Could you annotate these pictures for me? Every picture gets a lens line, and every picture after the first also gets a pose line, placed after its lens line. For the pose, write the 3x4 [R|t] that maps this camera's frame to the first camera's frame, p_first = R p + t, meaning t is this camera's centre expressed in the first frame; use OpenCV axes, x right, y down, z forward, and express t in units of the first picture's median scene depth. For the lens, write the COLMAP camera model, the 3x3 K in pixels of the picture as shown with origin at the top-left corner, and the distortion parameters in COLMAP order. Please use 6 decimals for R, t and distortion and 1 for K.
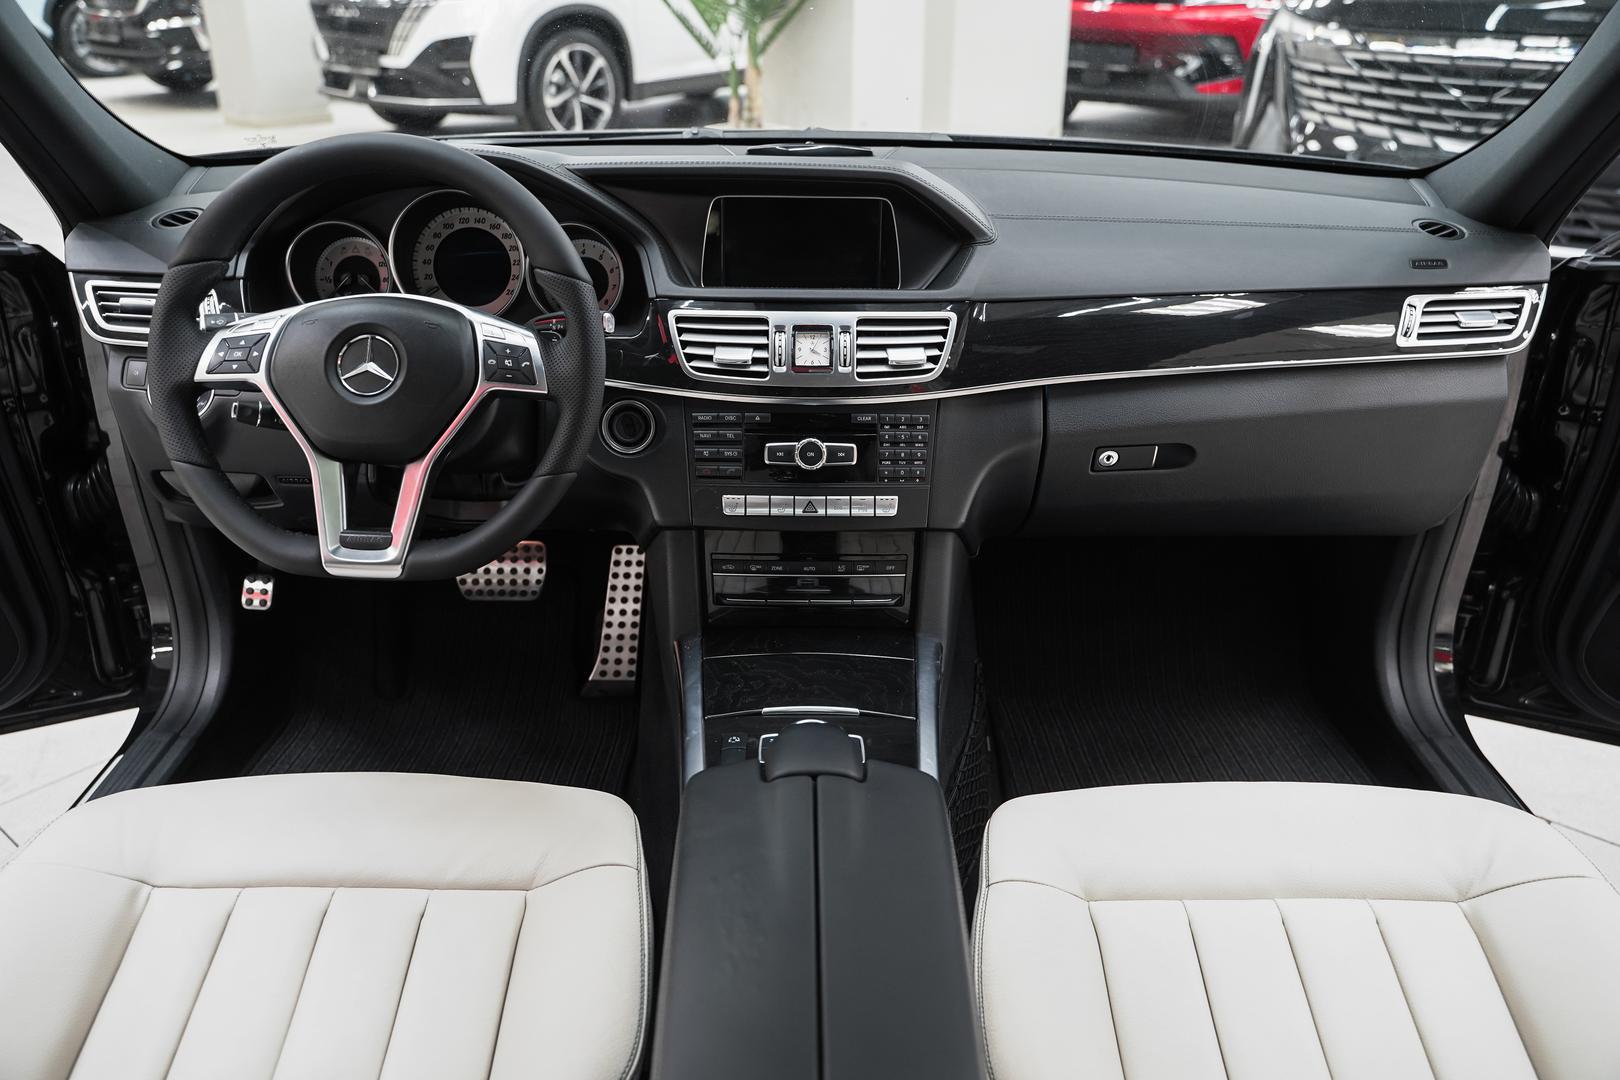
lens RADIAL K [[1286.9, 0, 806.3], [0, 1286.9, 534.1], [0, 0, 1]] dist [-0.014188, 0.010563]
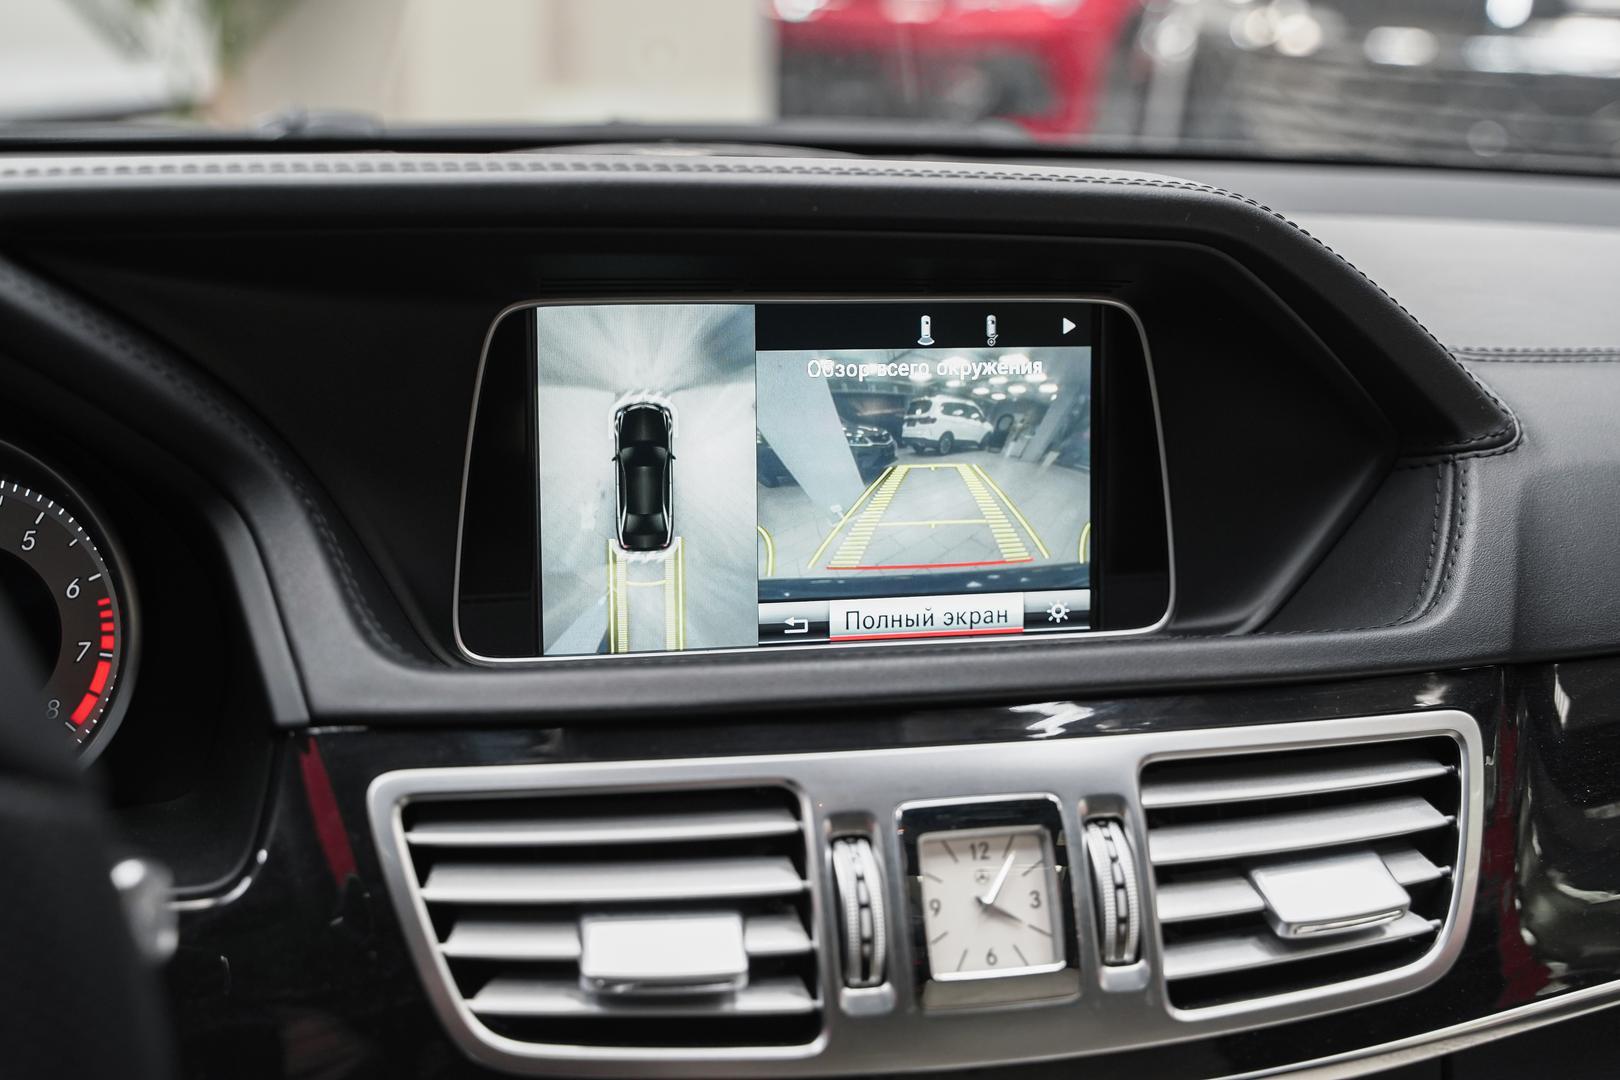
lens RADIAL K [[2157.2, 0, 805.9], [0, 2157.2, 534.0], [0, 0, 1]] dist [0.007233, 0.000000]
pose [[0.970310, -0.040313, 0.238482, -0.119369], [0.080374, 0.983720, -0.160729, -0.145207], [-0.228121, 0.175125, 0.957754, 0.589611]]
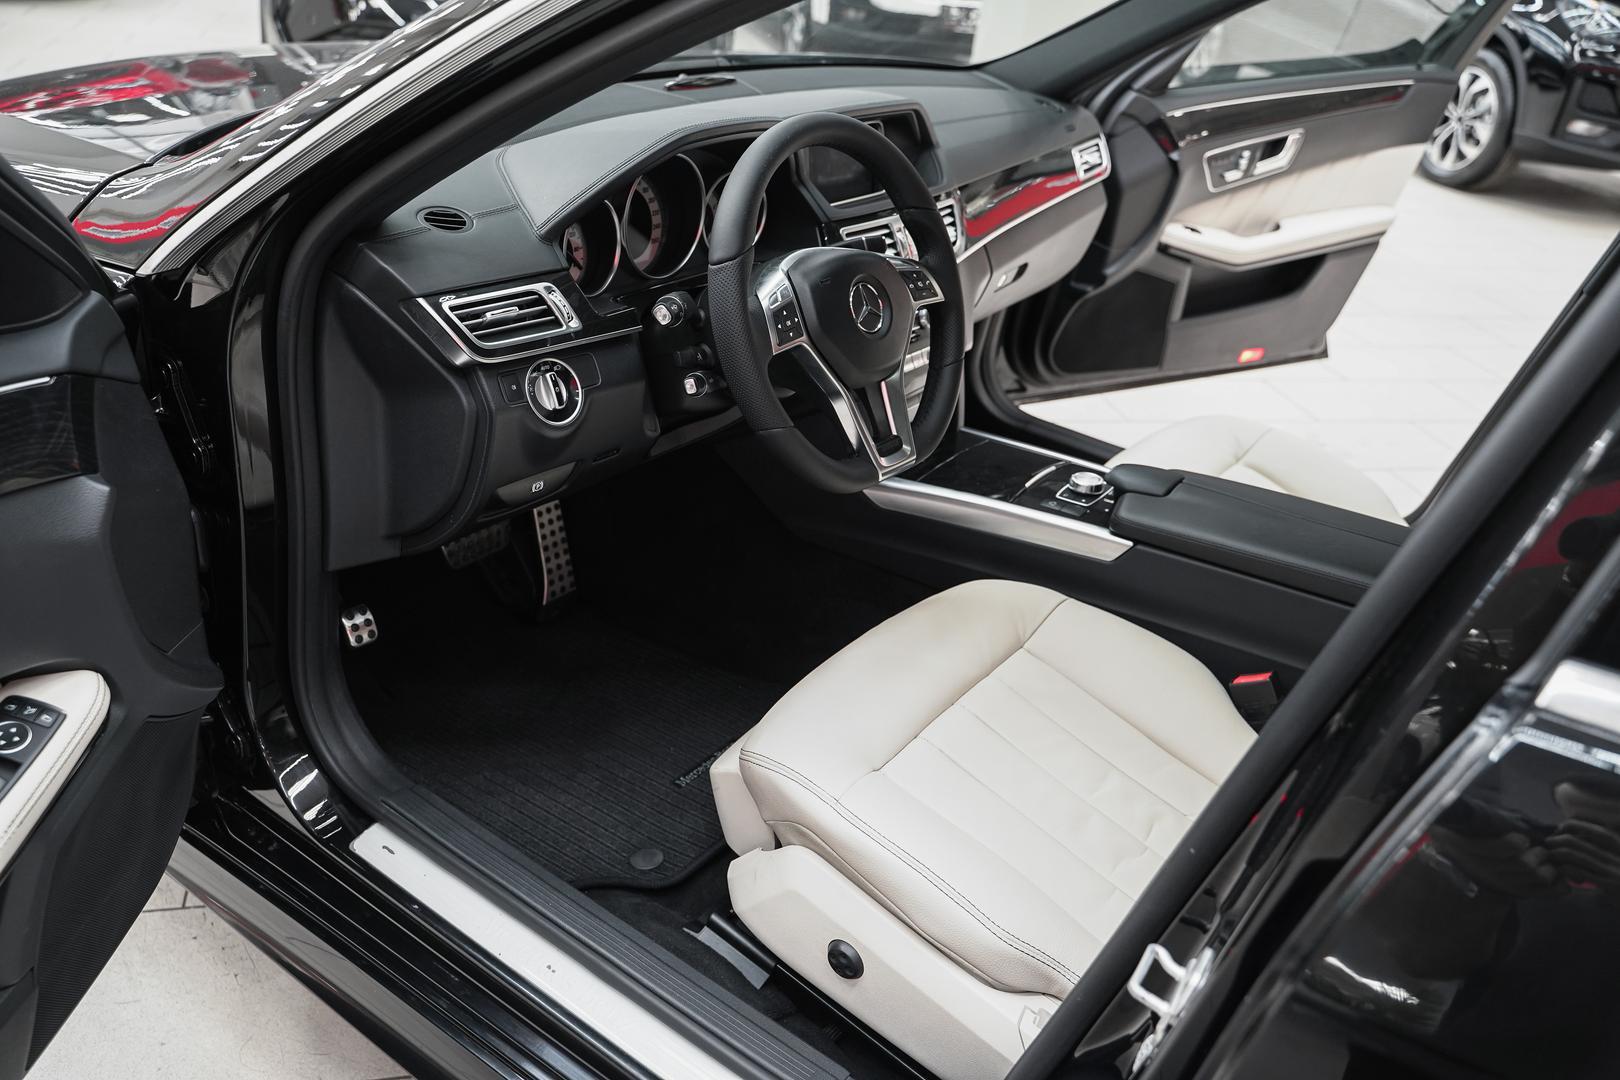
lens RADIAL K [[1286.9, 0, 806.4], [0, 1286.9, 546.8], [0, 0, 1]] dist [-0.014188, 0.010563]
pose [[0.585598, -0.344179, 0.733905, -1.142930], [0.245224, 0.938178, 0.244308, -0.194988], [-0.772619, 0.036905, 0.633796, 0.230307]]
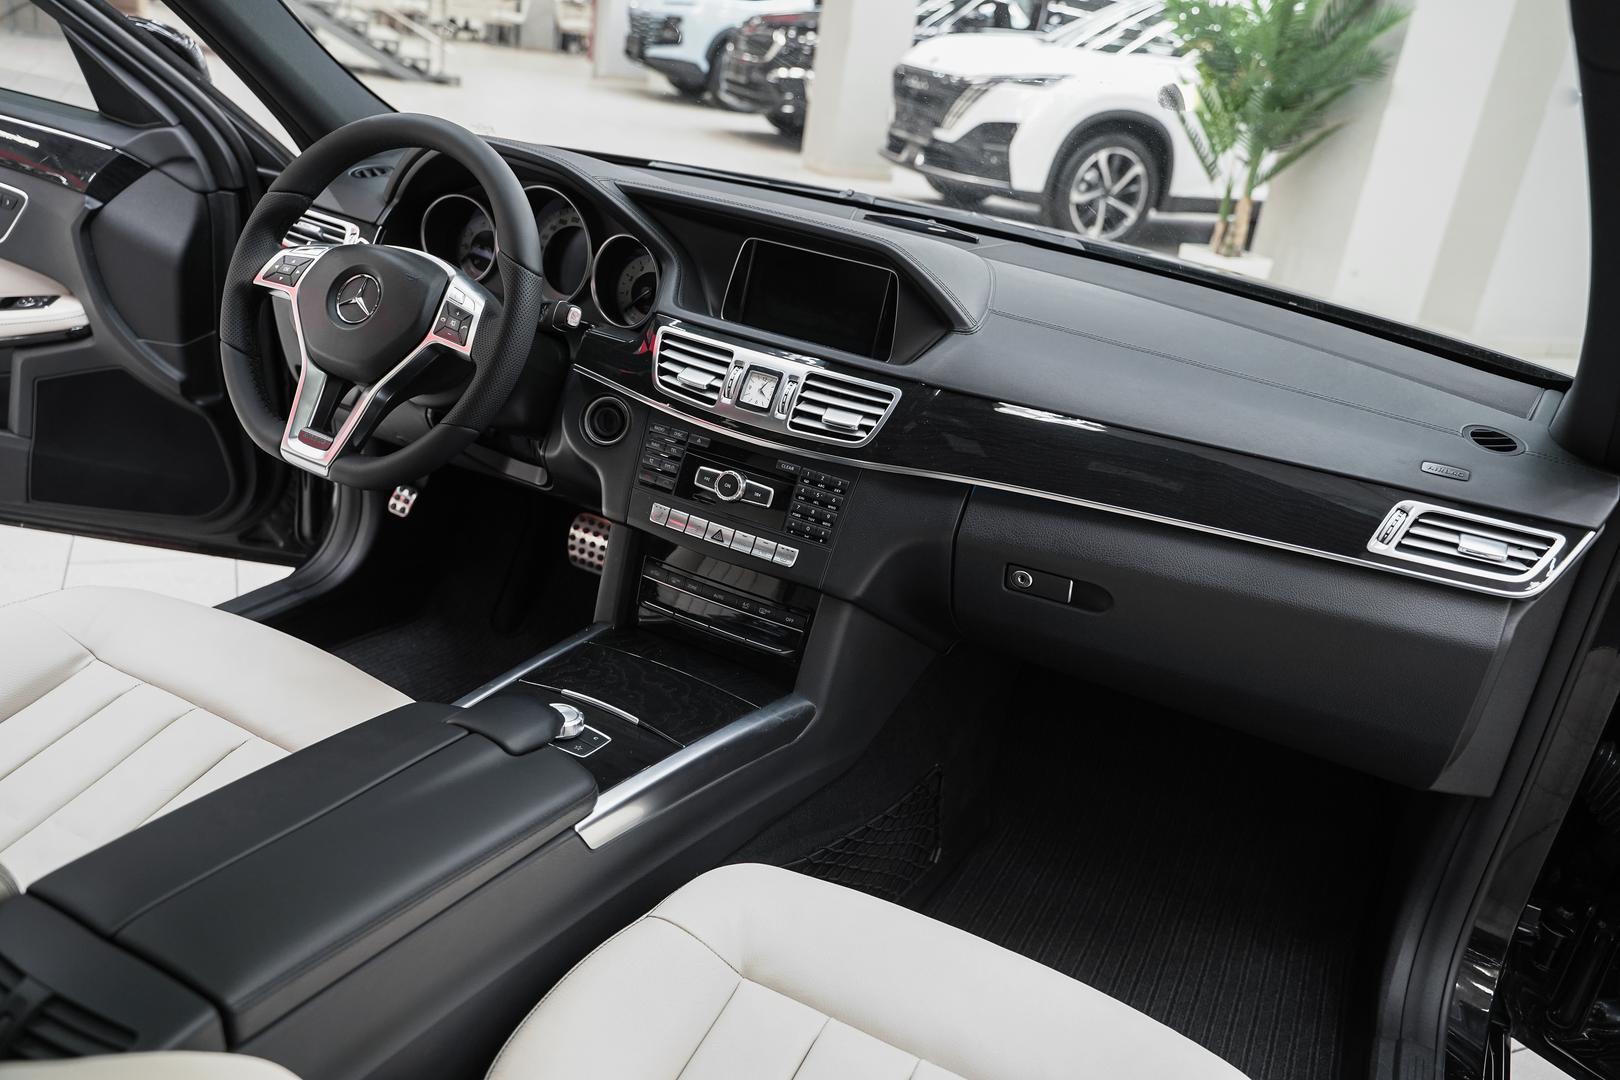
lens RADIAL K [[1286.9, 0, 803.4], [0, 1286.9, 537.2], [0, 0, 1]] dist [-0.014188, 0.010563]
pose [[0.881689, 0.279253, -0.380317, 0.452453], [-0.305009, 0.952317, -0.007849, -0.032057], [0.359991, 0.122920, 0.924823, 0.063121]]
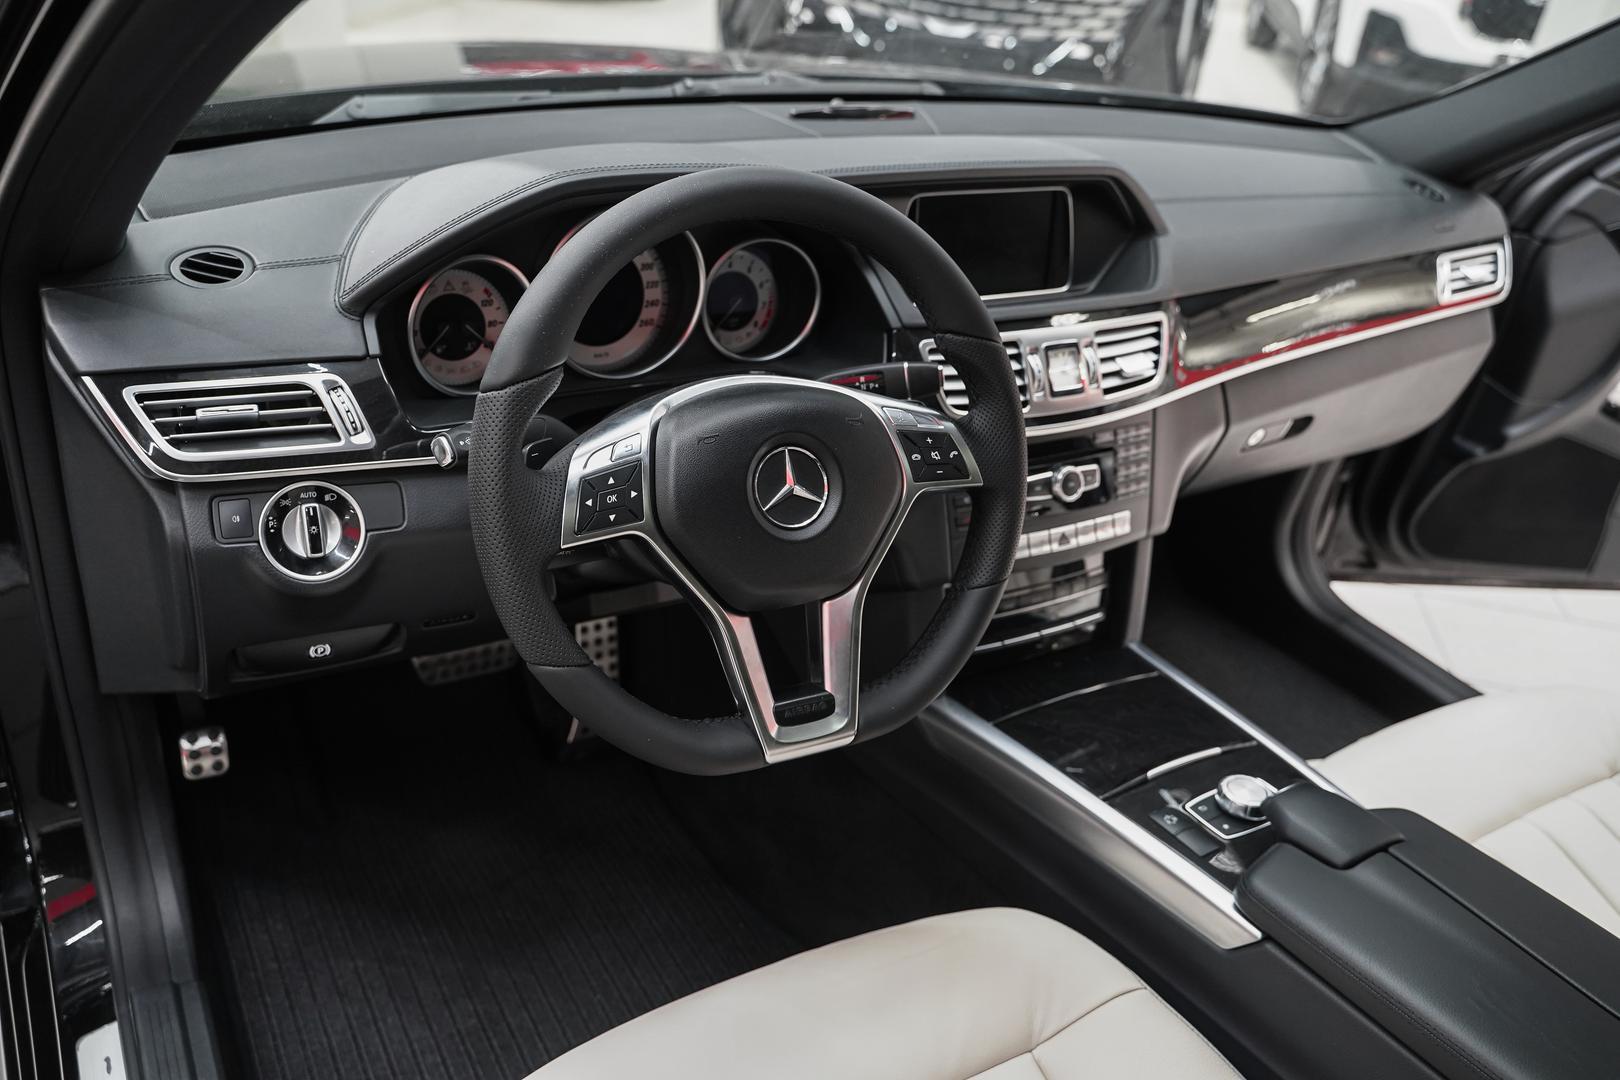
lens RADIAL K [[1286.9, 0, 816.3], [0, 1286.9, 538.9], [0, 0, 1]] dist [-0.014188, 0.010563]
pose [[0.858877, -0.178774, 0.479968, -0.586450], [0.118065, 0.980974, 0.154114, -0.182079], [-0.498388, -0.075698, 0.863643, 0.285429]]
